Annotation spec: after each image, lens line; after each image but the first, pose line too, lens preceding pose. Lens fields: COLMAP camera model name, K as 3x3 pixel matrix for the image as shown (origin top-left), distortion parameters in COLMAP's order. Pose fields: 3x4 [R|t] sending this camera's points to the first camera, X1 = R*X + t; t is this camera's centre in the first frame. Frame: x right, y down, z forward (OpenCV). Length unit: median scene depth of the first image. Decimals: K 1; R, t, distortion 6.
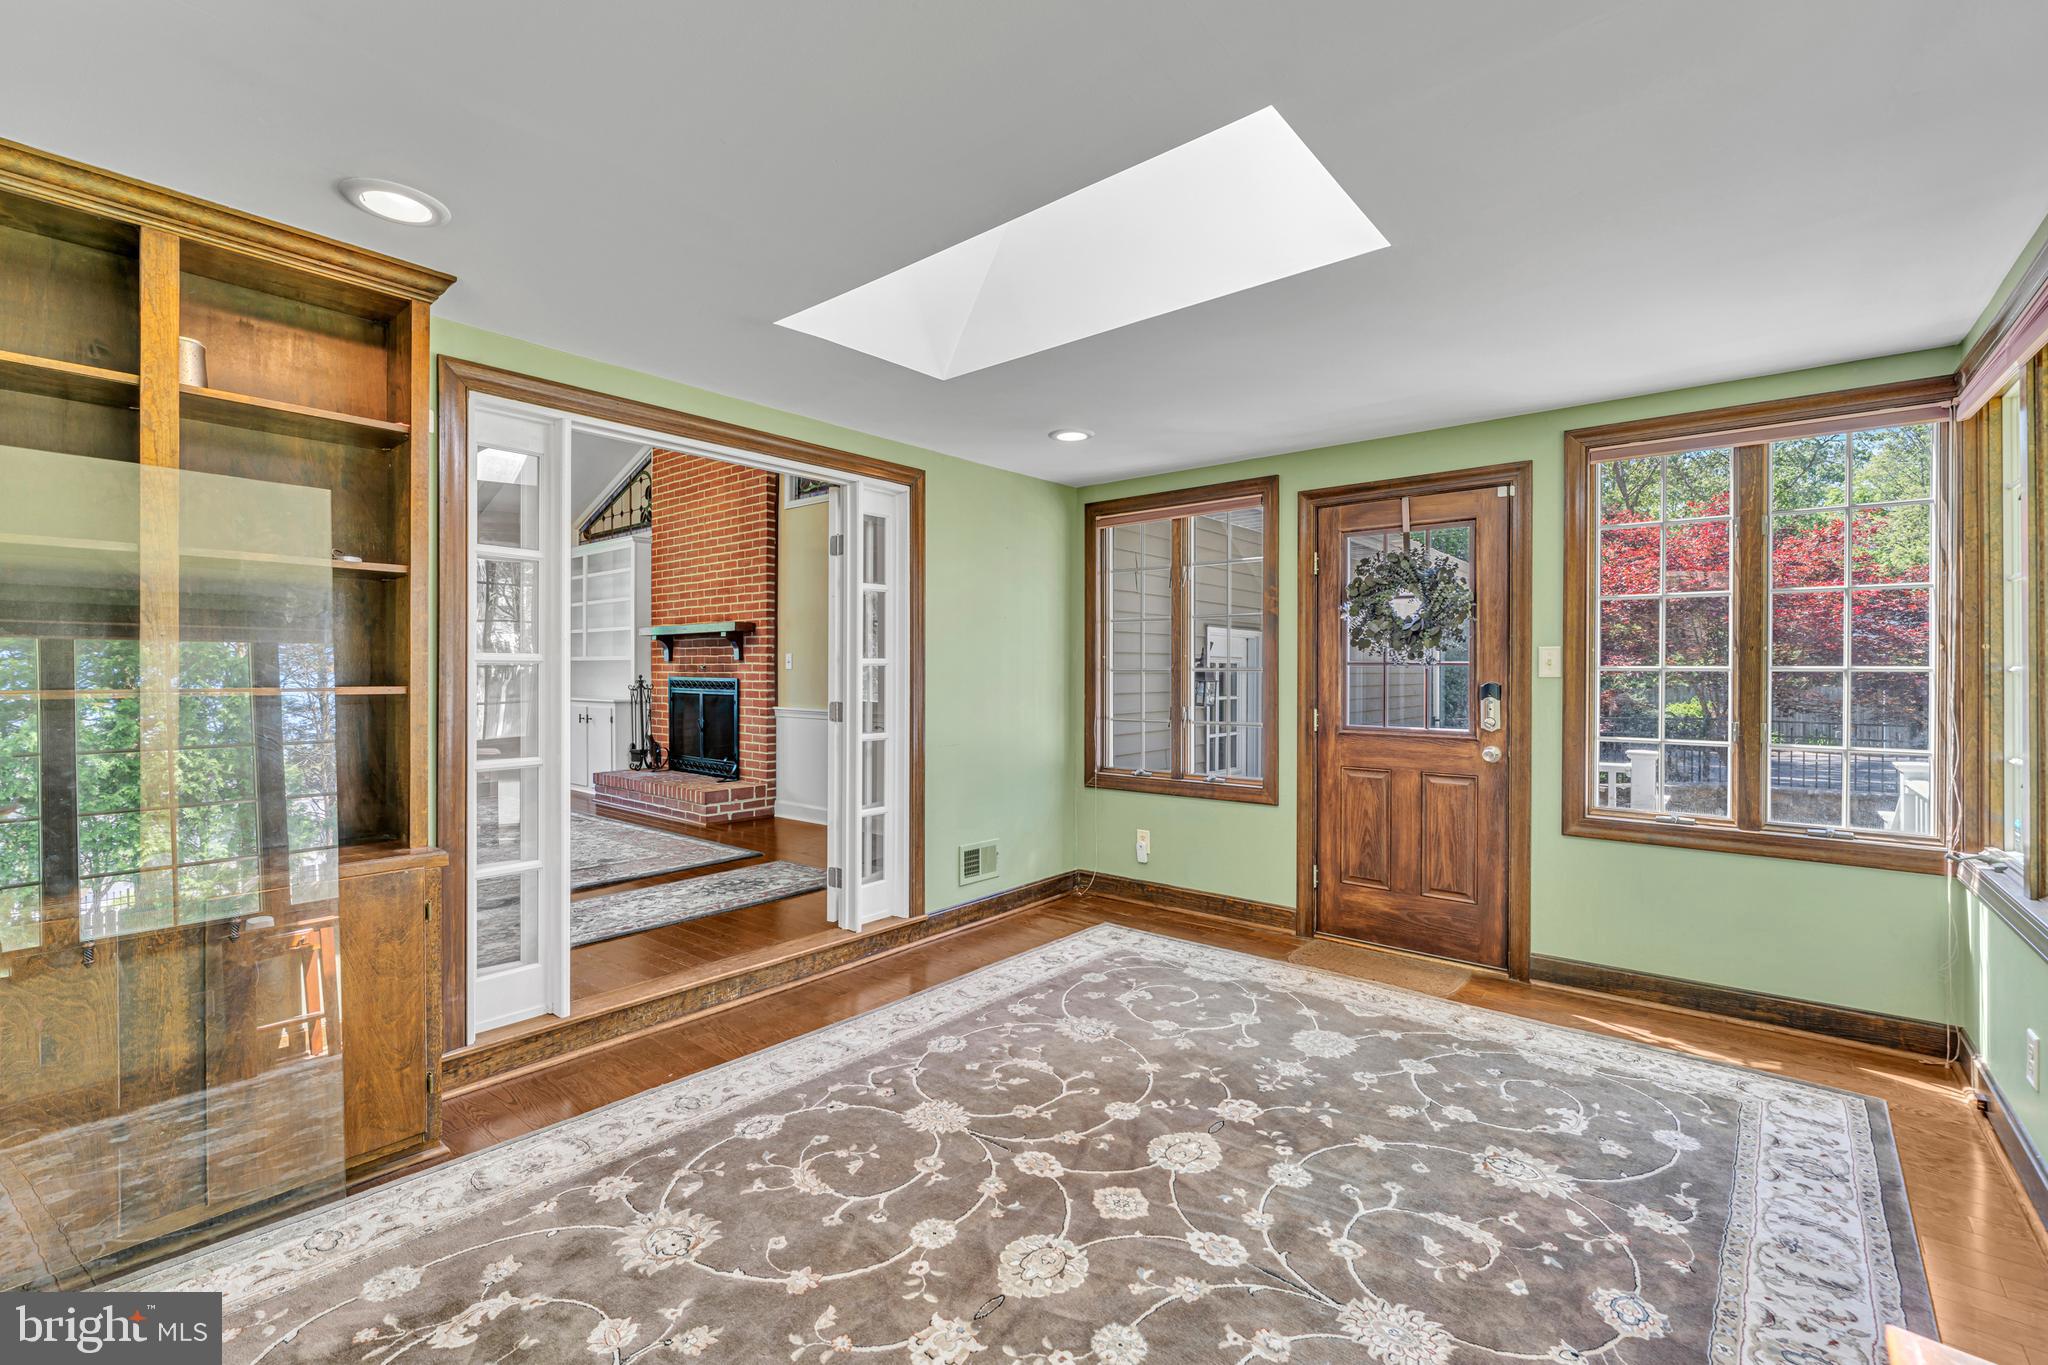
lens RADIAL K [[867.2, 0, 1022.0], [0, 867.2, 674.9], [0, 0, 1]] dist [-0.001474, -0.000129]
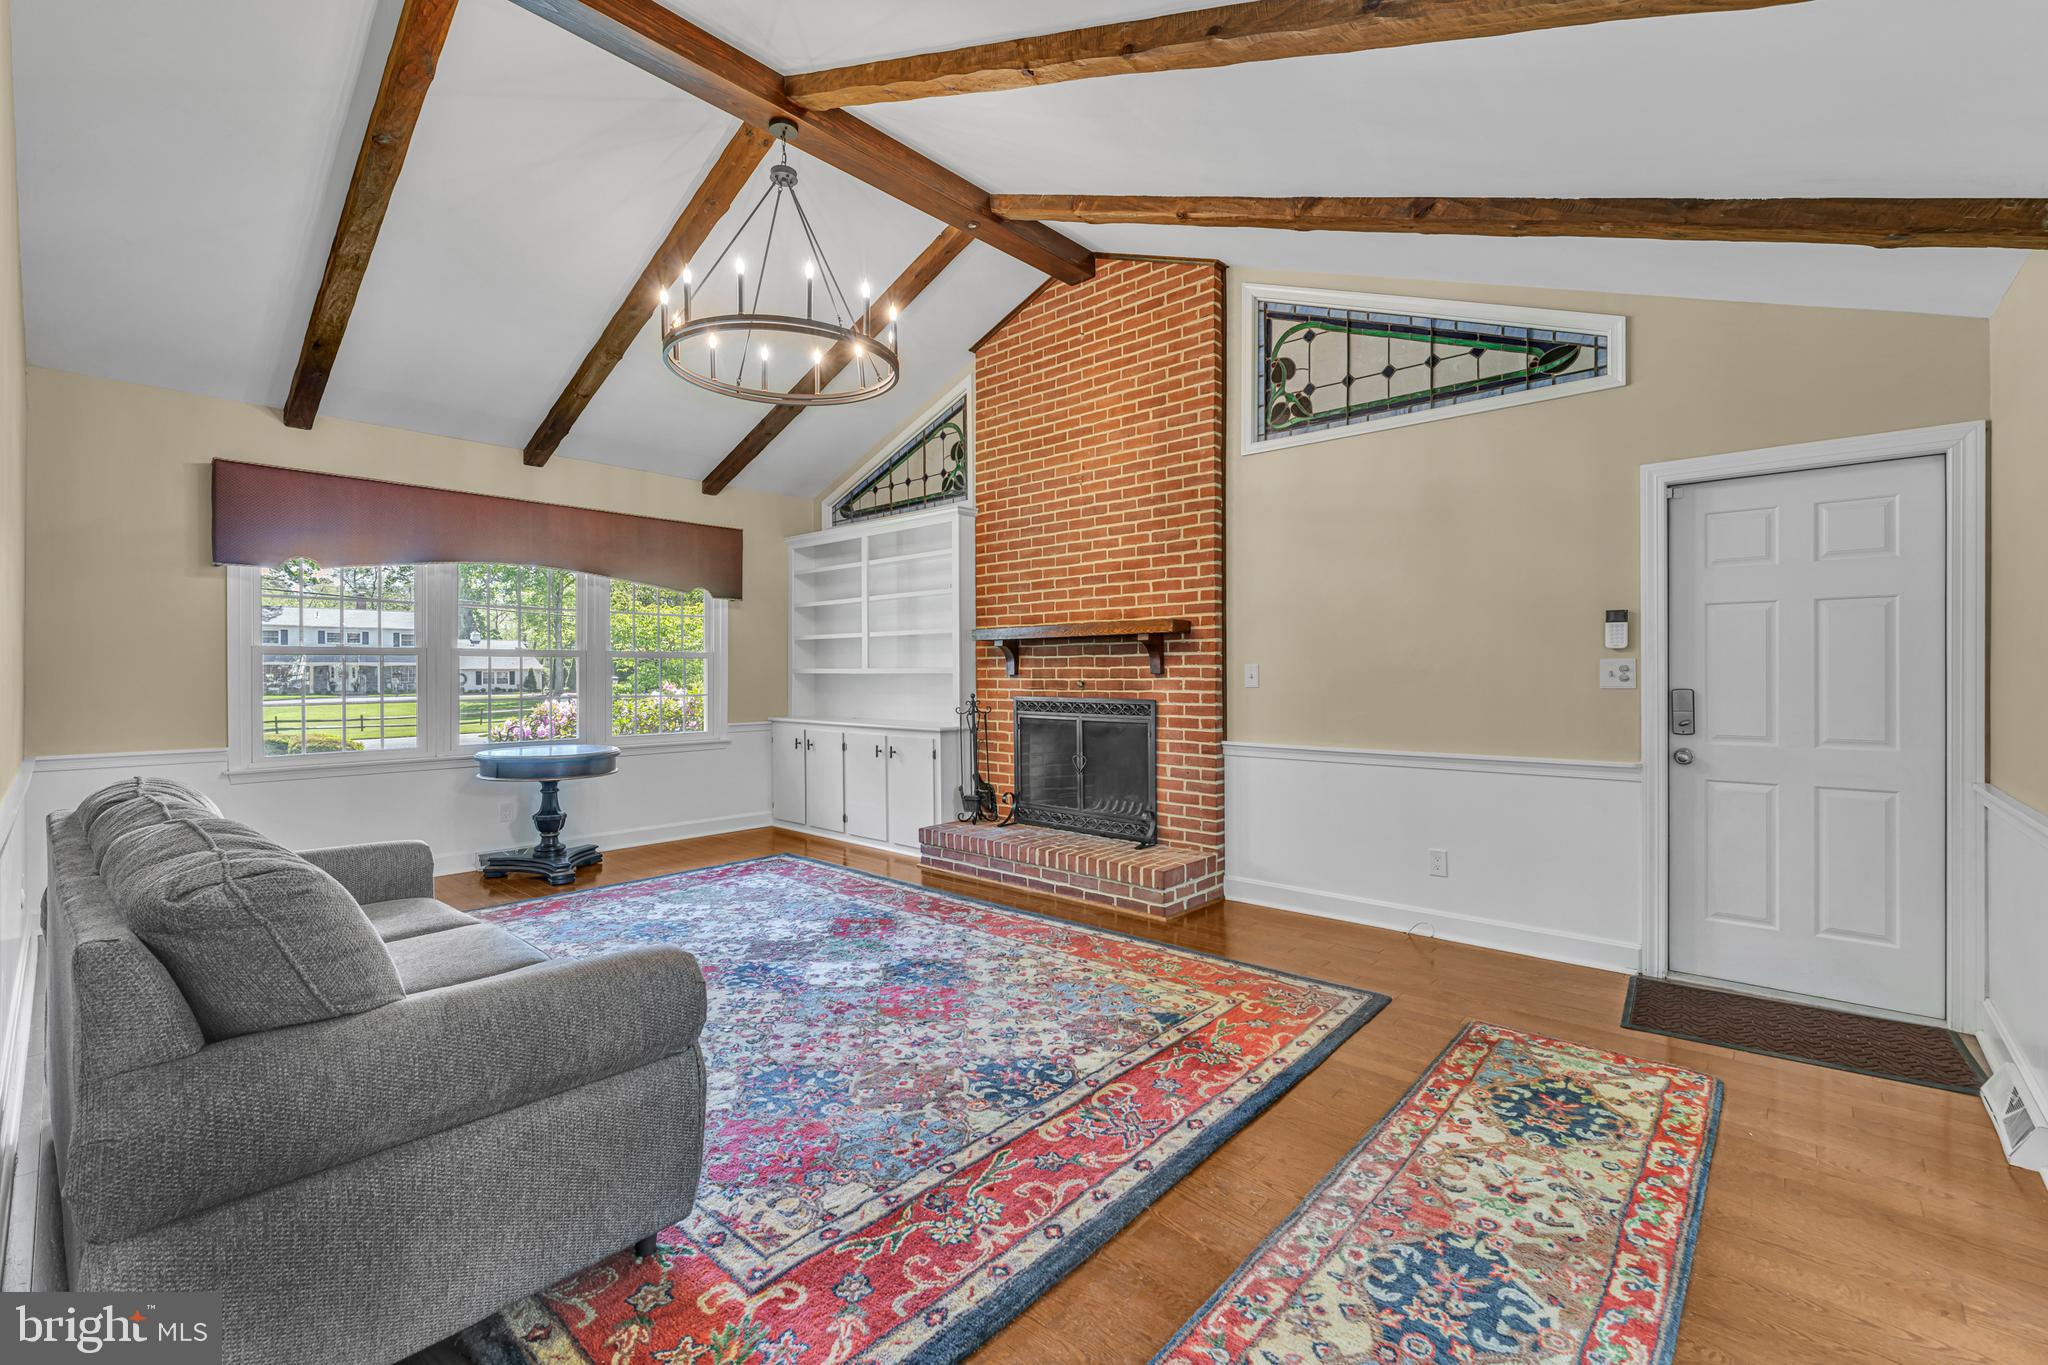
lens RADIAL K [[867.2, 0, 1025.5], [0, 867.2, 674.7], [0, 0, 1]] dist [-0.001474, -0.000129]
pose [[0.999304, -0.006276, -0.036760, -0.393170], [0.006121, 0.999972, -0.004331, -0.013678], [0.036786, 0.004103, 0.999315, 0.283219]]
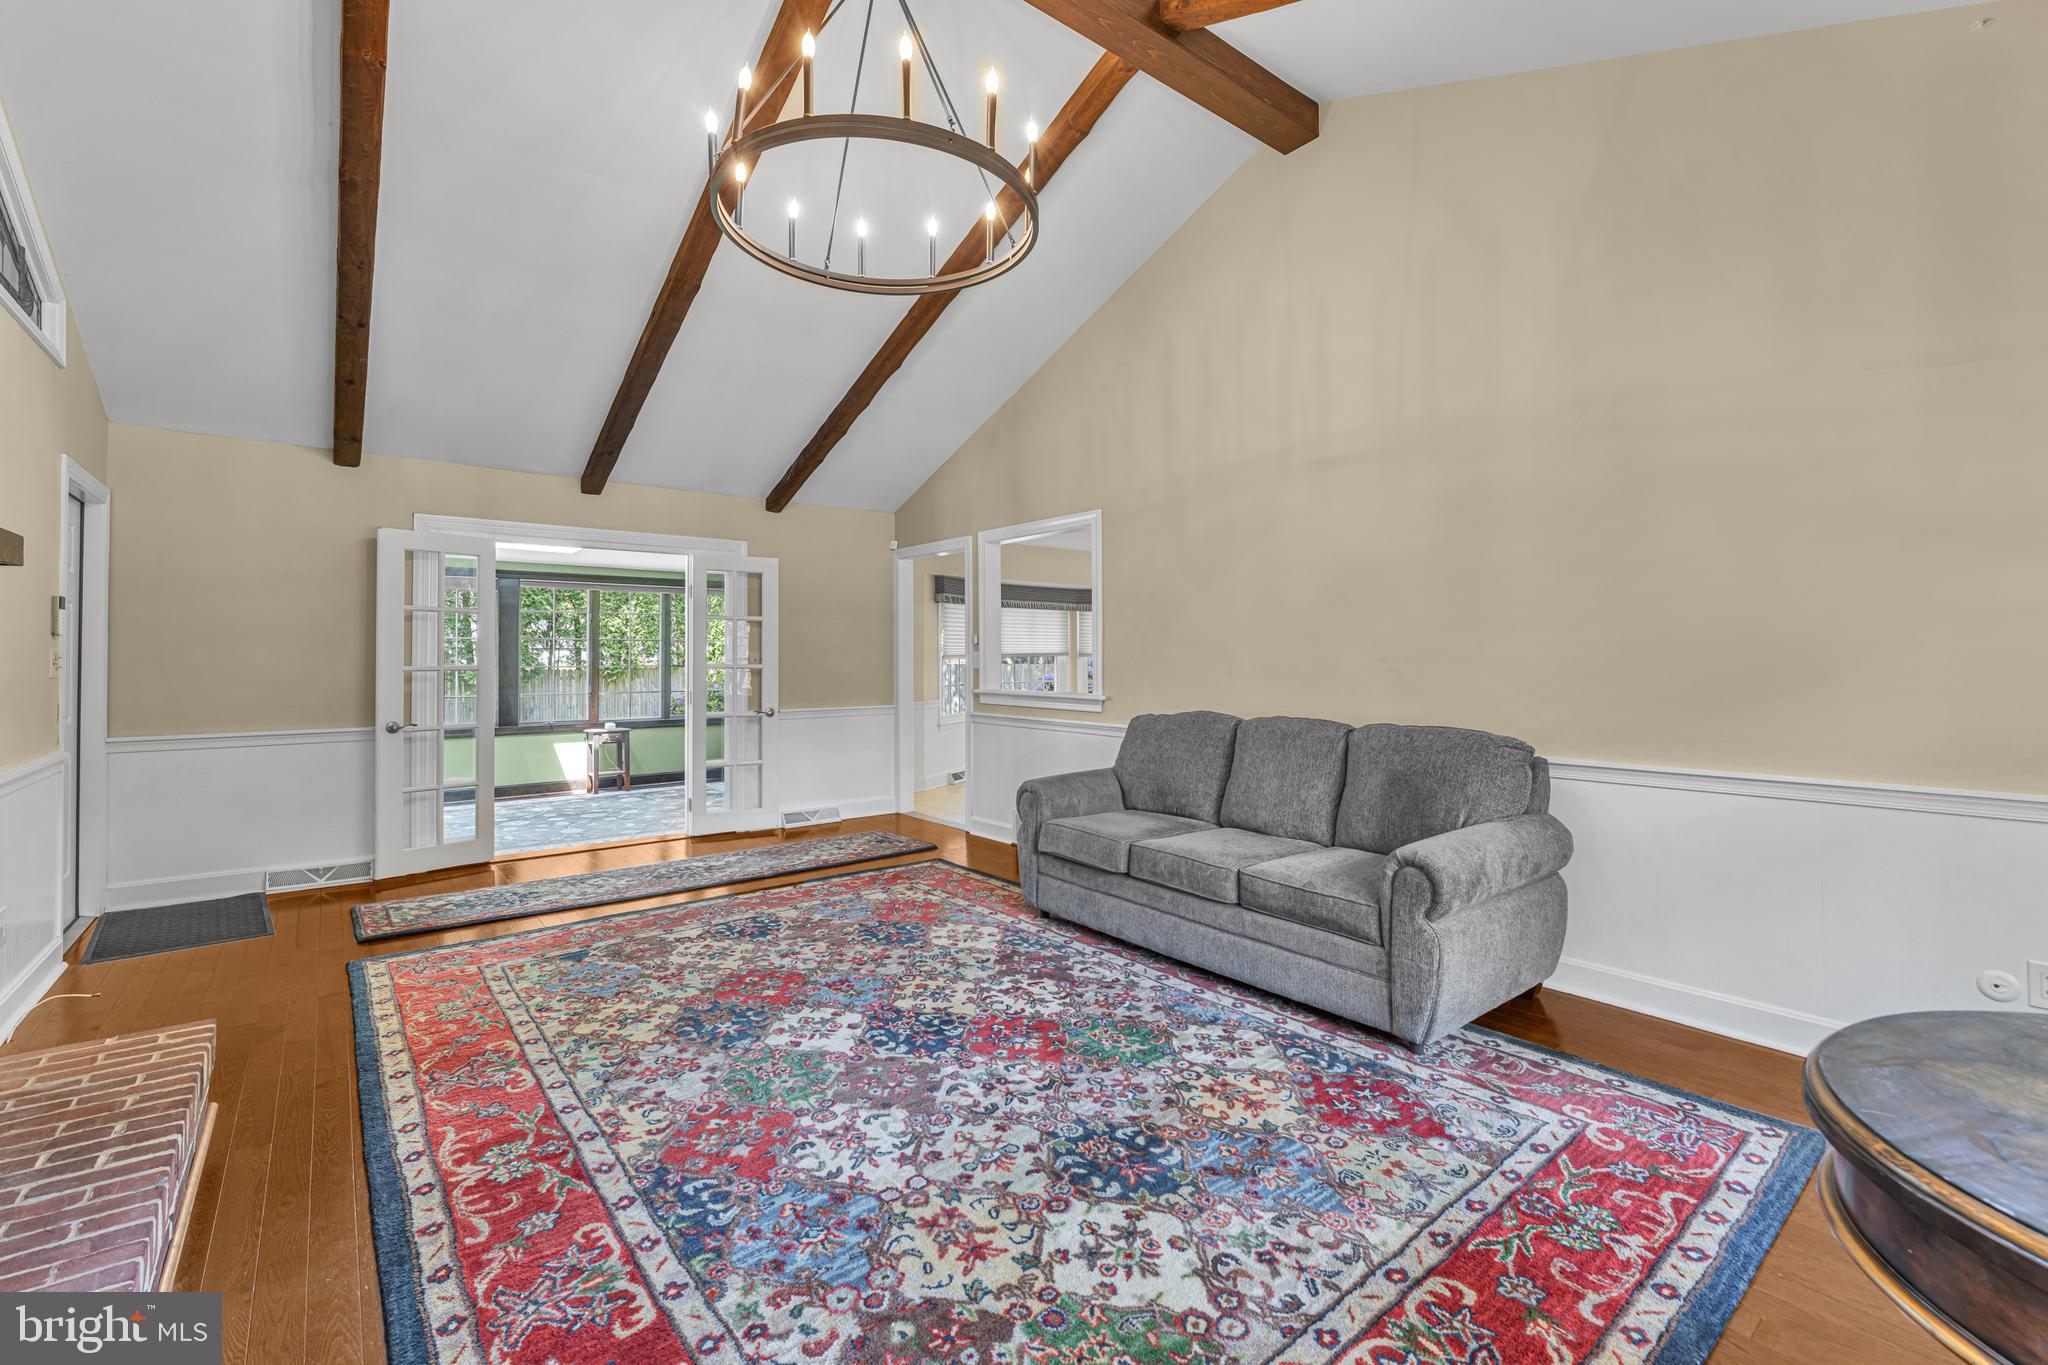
lens RADIAL K [[867.2, 0, 1023.8], [0, 867.2, 666.1], [0, 0, 1]] dist [-0.001474, -0.000129]
pose [[-0.980136, -0.003246, 0.198300, -0.728939], [-0.000252, 0.999886, 0.015121, -0.019530], [-0.198326, 0.014771, -0.980025, 1.264800]]
